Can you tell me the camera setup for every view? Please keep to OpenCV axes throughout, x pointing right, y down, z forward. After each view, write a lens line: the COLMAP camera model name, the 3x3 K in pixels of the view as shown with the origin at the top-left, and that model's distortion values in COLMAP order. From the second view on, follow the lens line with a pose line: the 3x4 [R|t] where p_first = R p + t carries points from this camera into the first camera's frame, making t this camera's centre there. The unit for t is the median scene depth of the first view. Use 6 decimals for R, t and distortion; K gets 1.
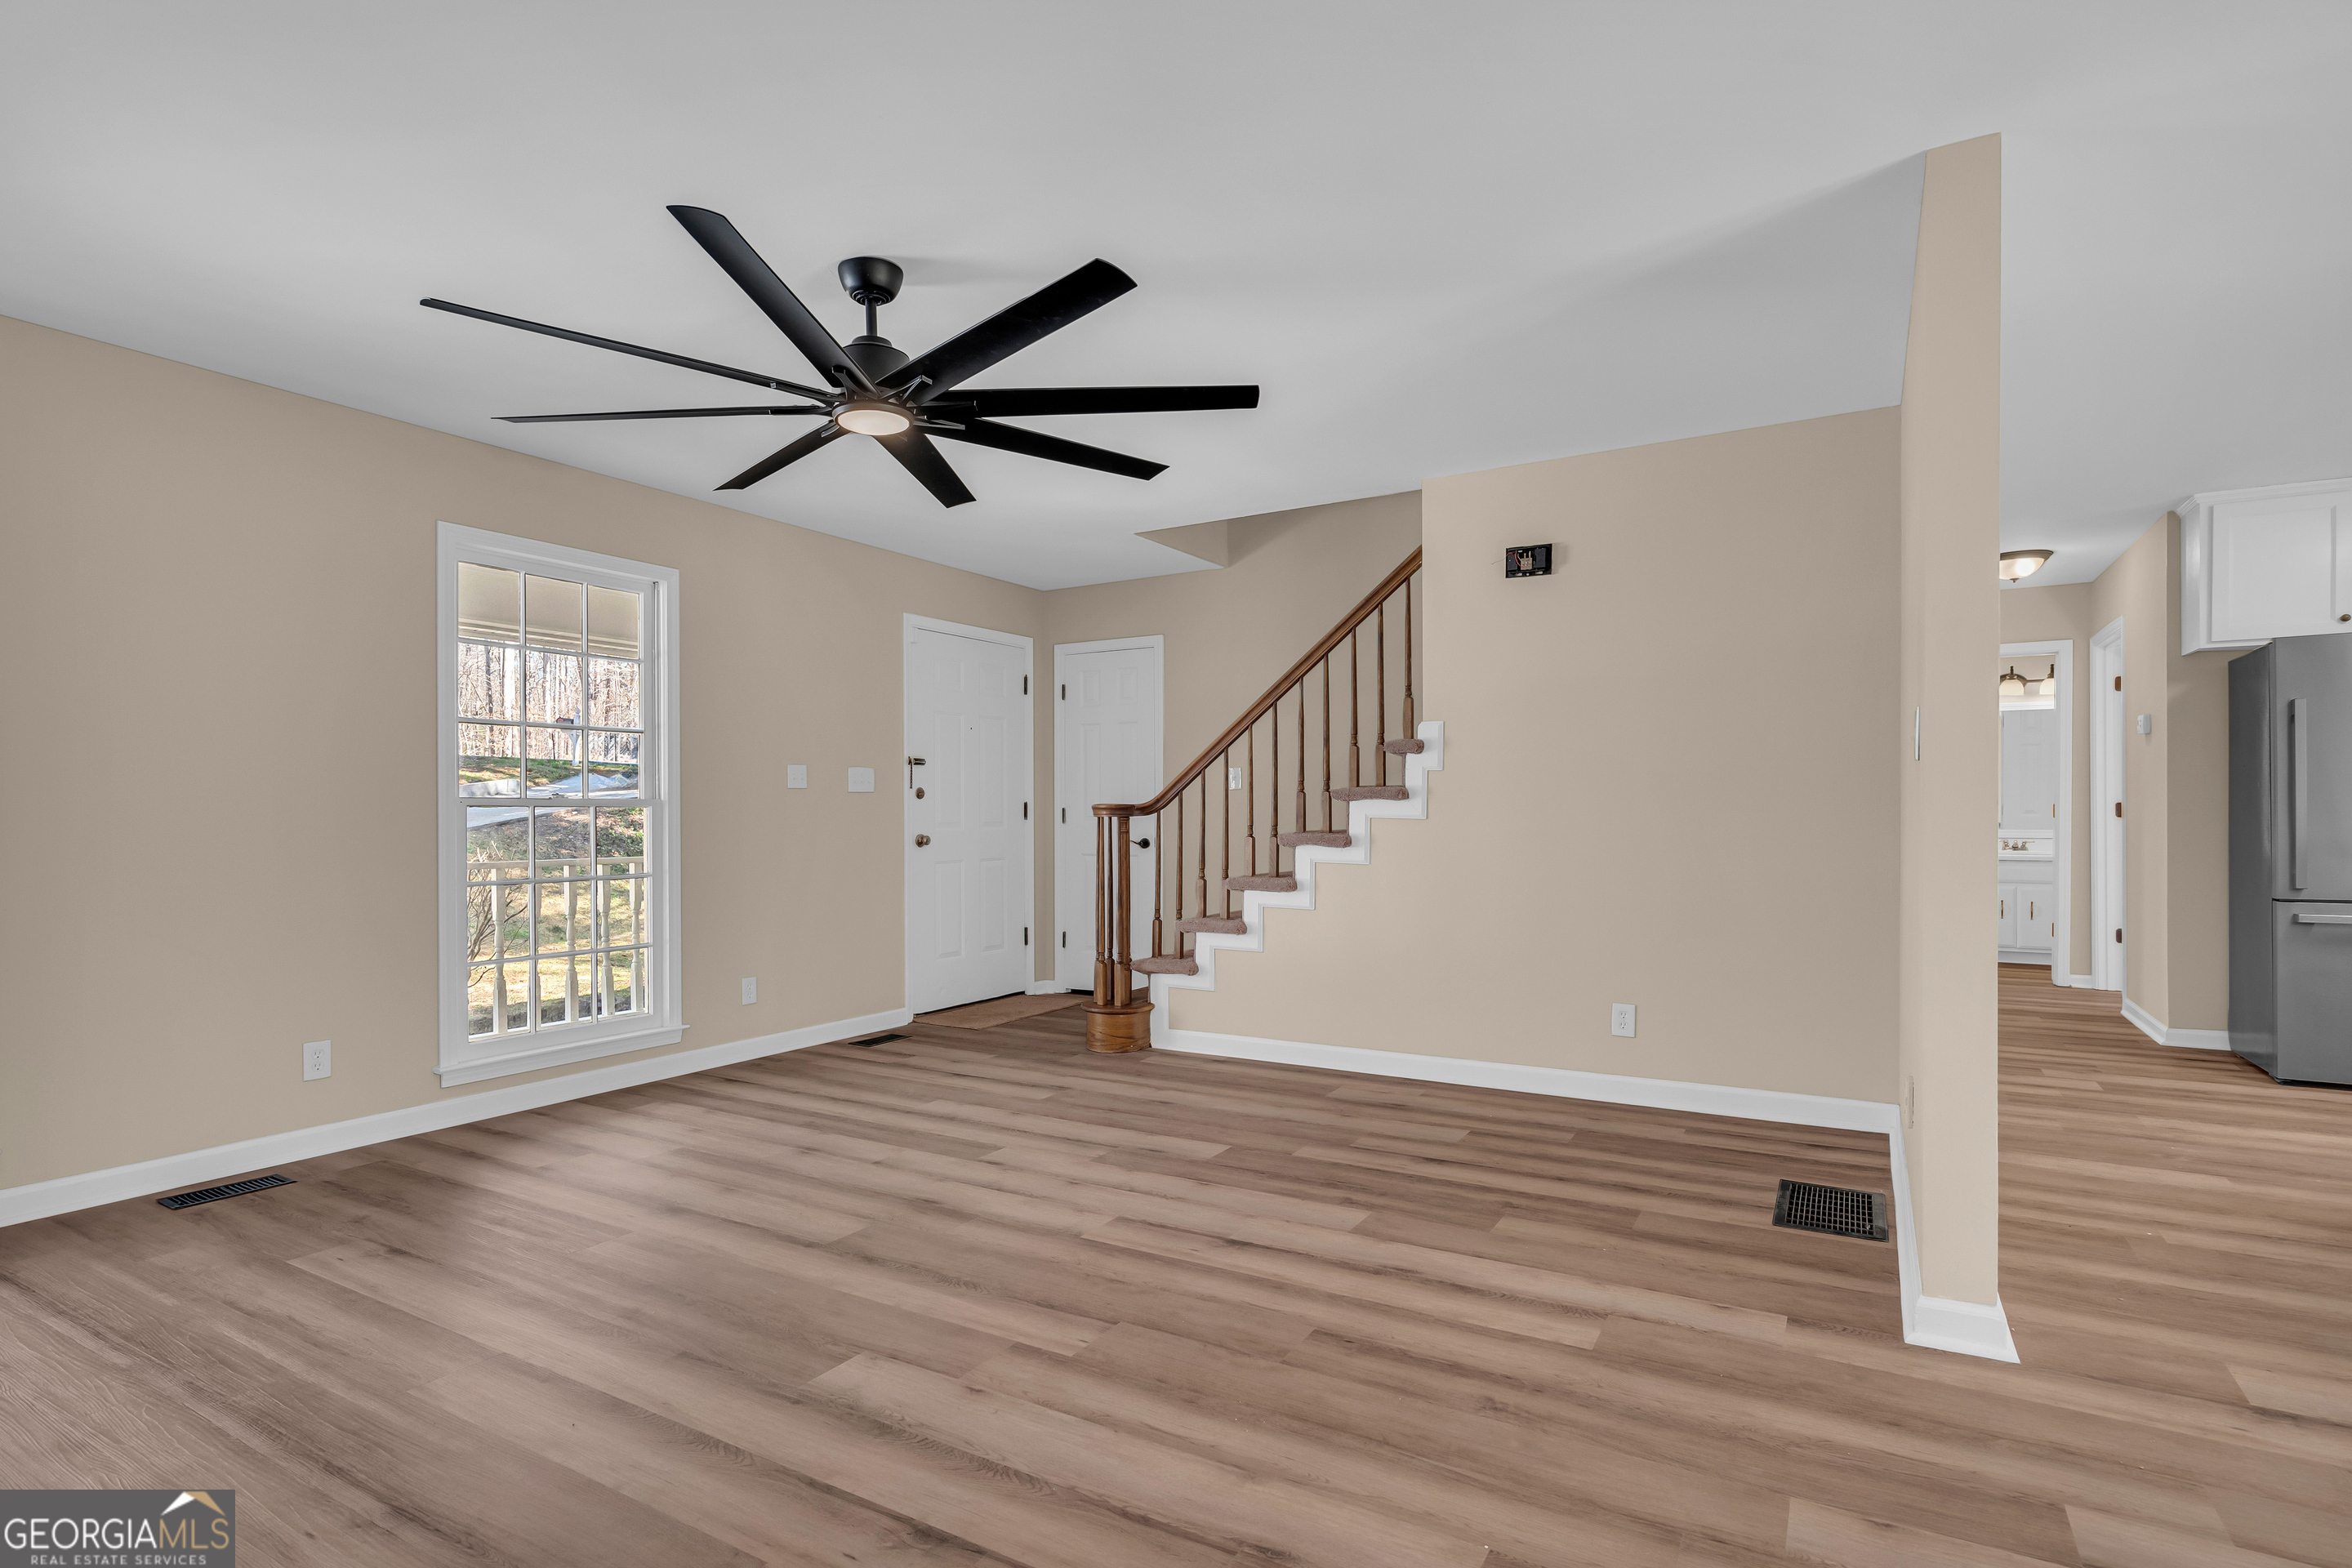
lens RADIAL K [[1101.5, 0, 1183.8], [0, 1101.5, 812.6], [0, 0, 1]] dist [-0.012428, -0.000141]
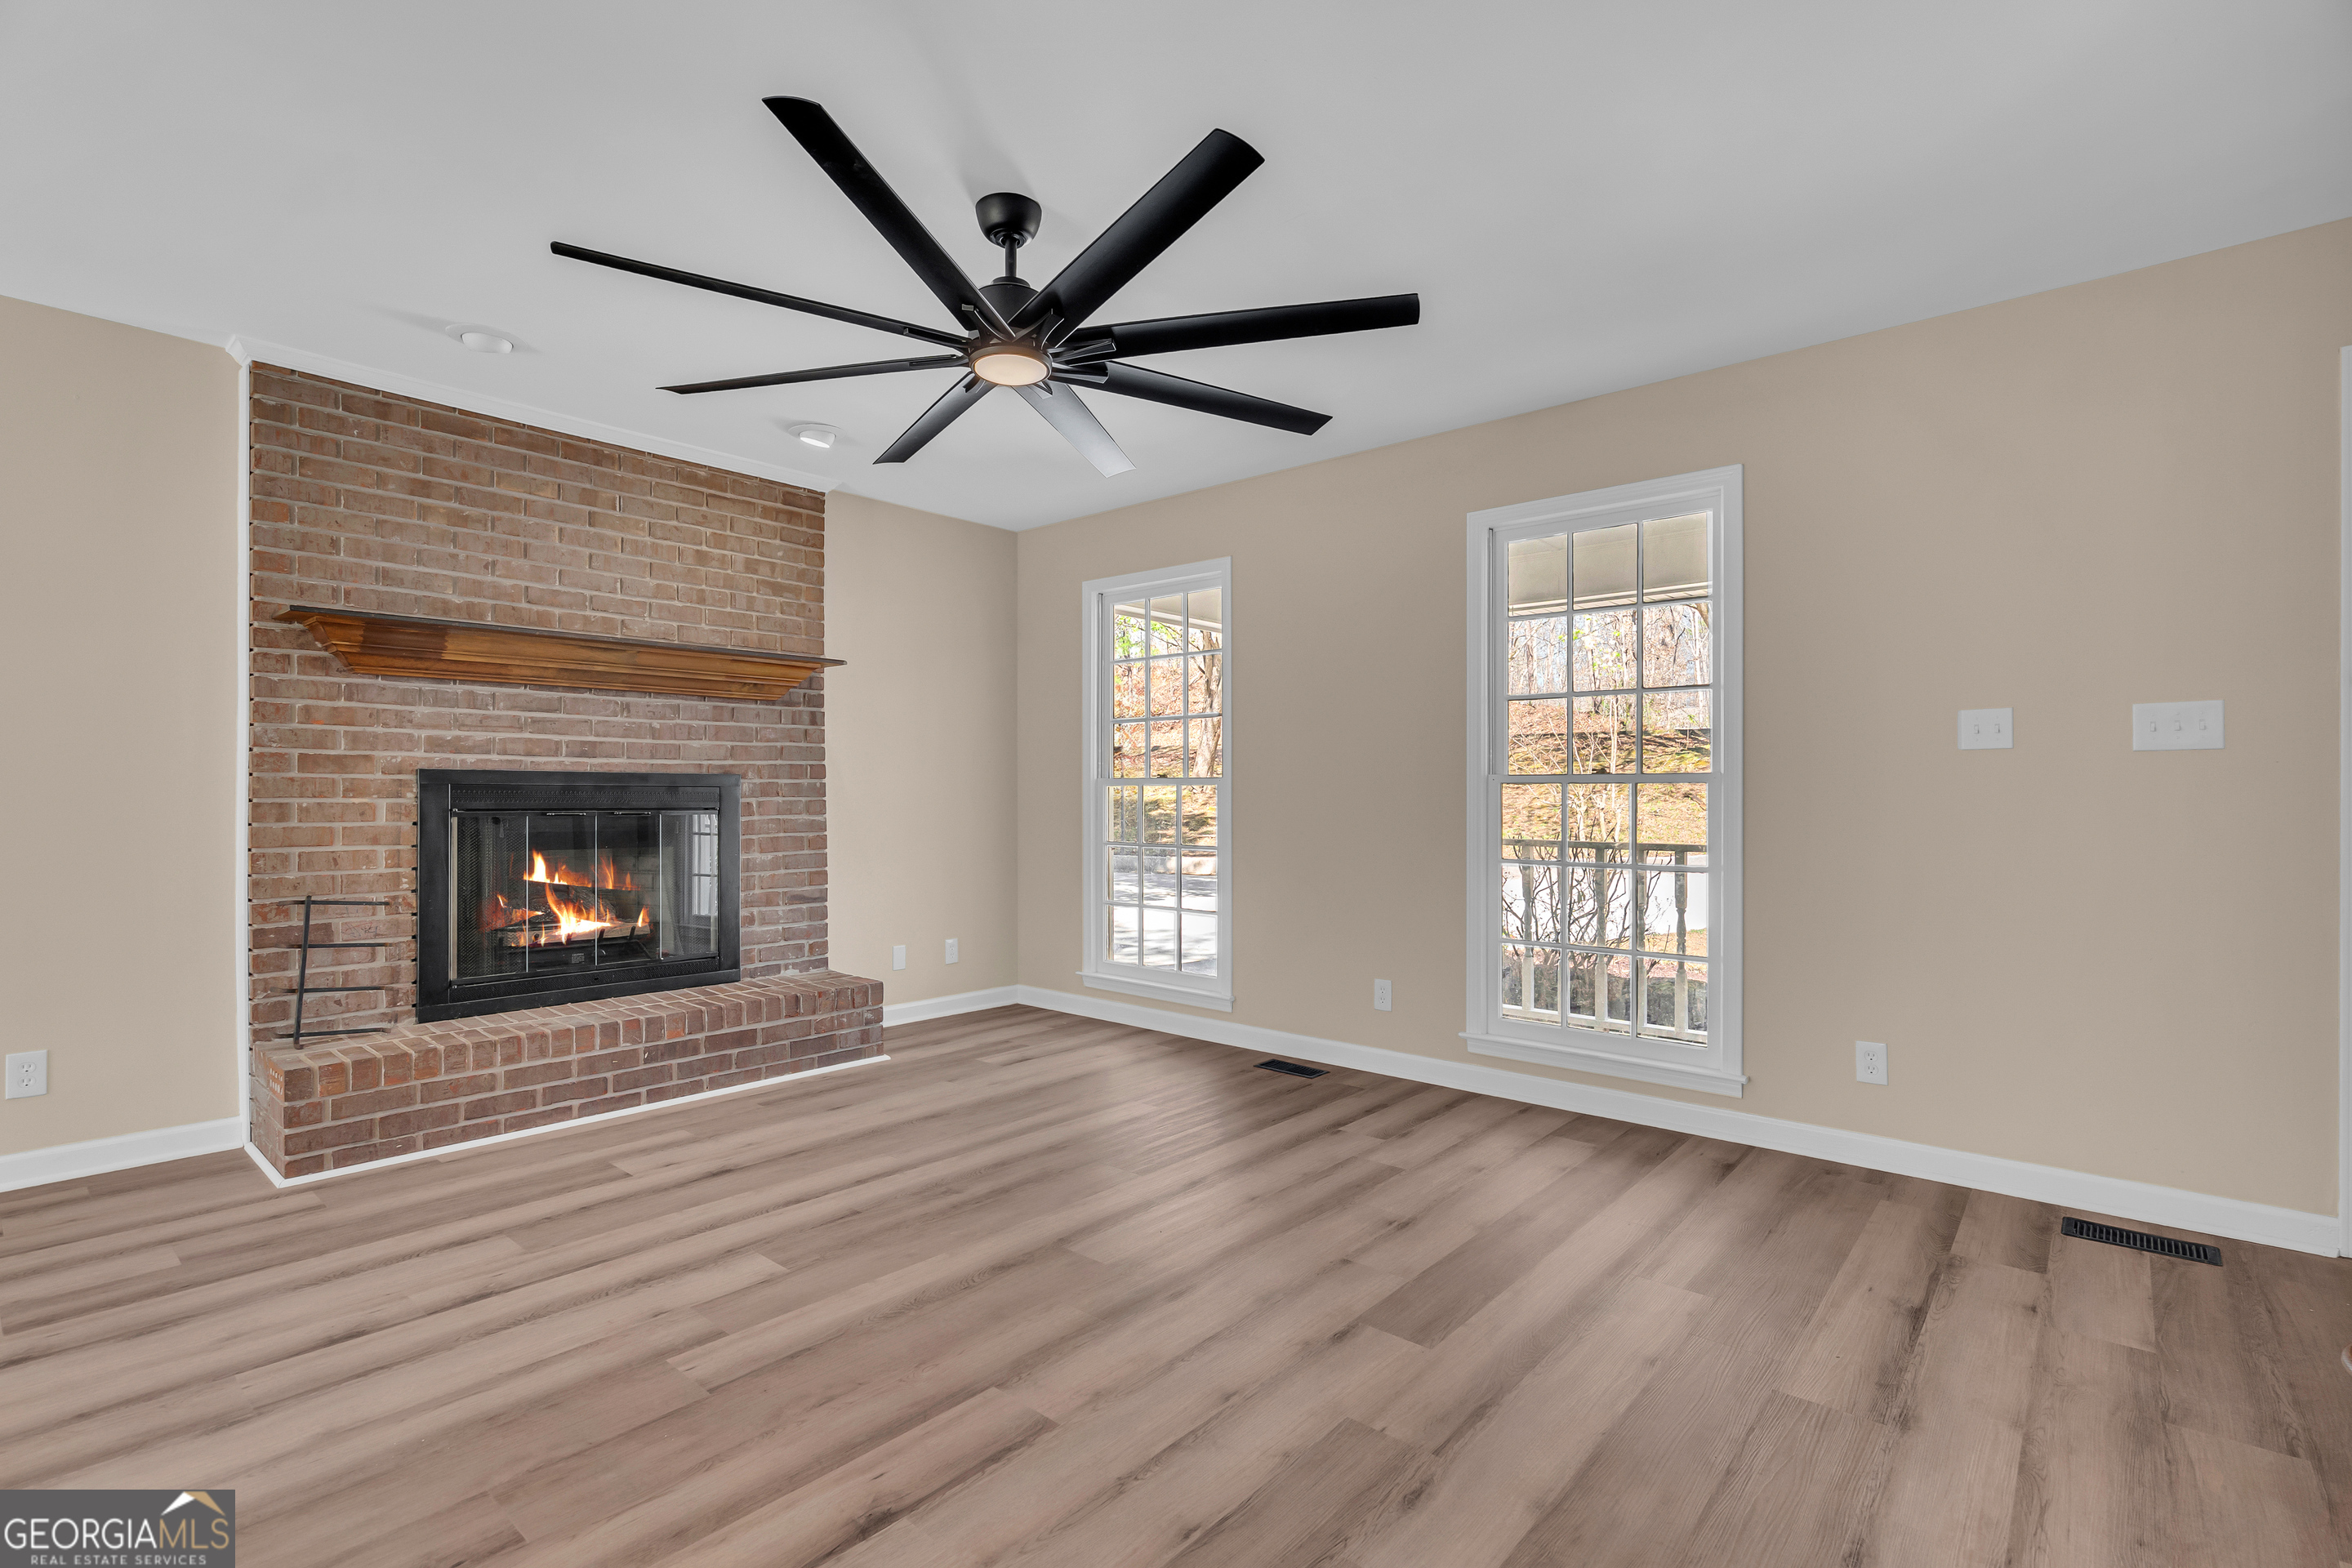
lens RADIAL K [[1095.3, 0, 1181.7], [0, 1095.3, 792.9], [0, 0, 1]] dist [-0.001009, 0.000116]
pose [[-0.200107, 0.004240, -0.979765, 0.496413], [0.000509, 0.999991, 0.004223, -0.000953], [0.979774, 0.000347, -0.200107, 1.100308]]
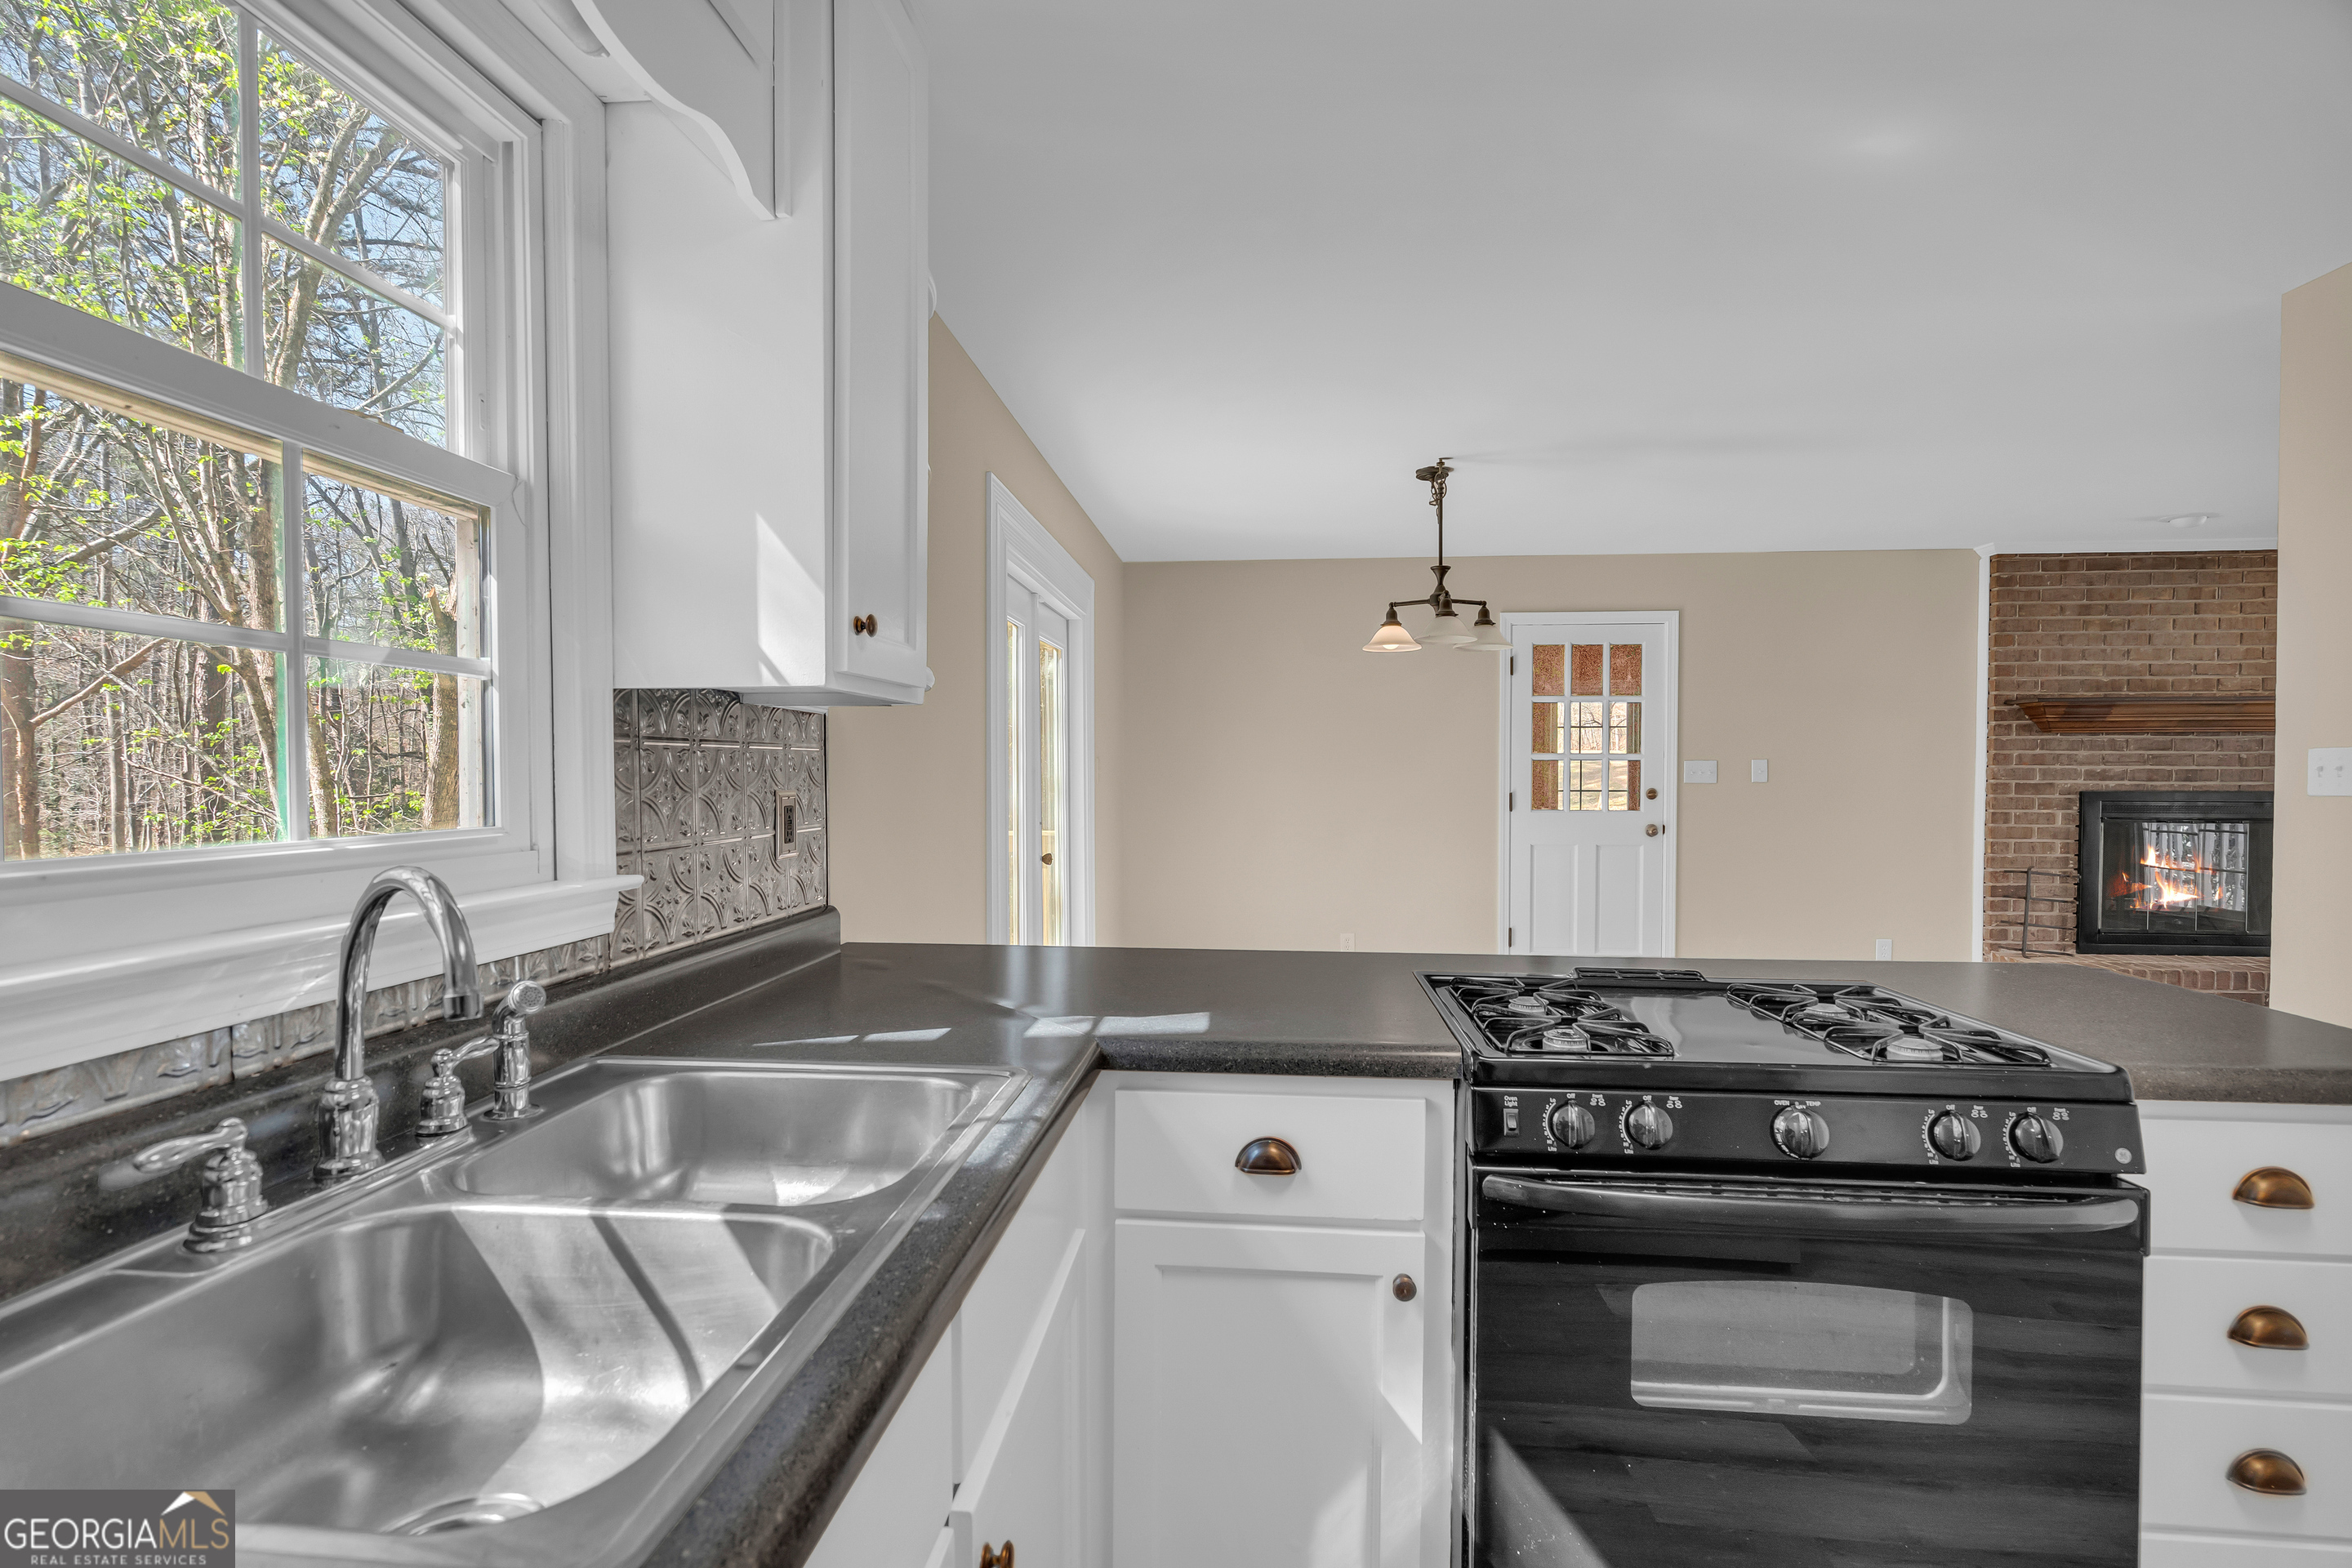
lens RADIAL K [[1077.2, 0, 1174.0], [0, 1077.2, 799.4], [0, 0, 1]] dist [-0.000392, 0.000110]
pose [[-0.911527, 0.016834, -0.410897, 1.563688], [0.005304, 0.999560, 0.029184, -0.065028], [0.411207, 0.024422, -0.911215, 1.082624]]
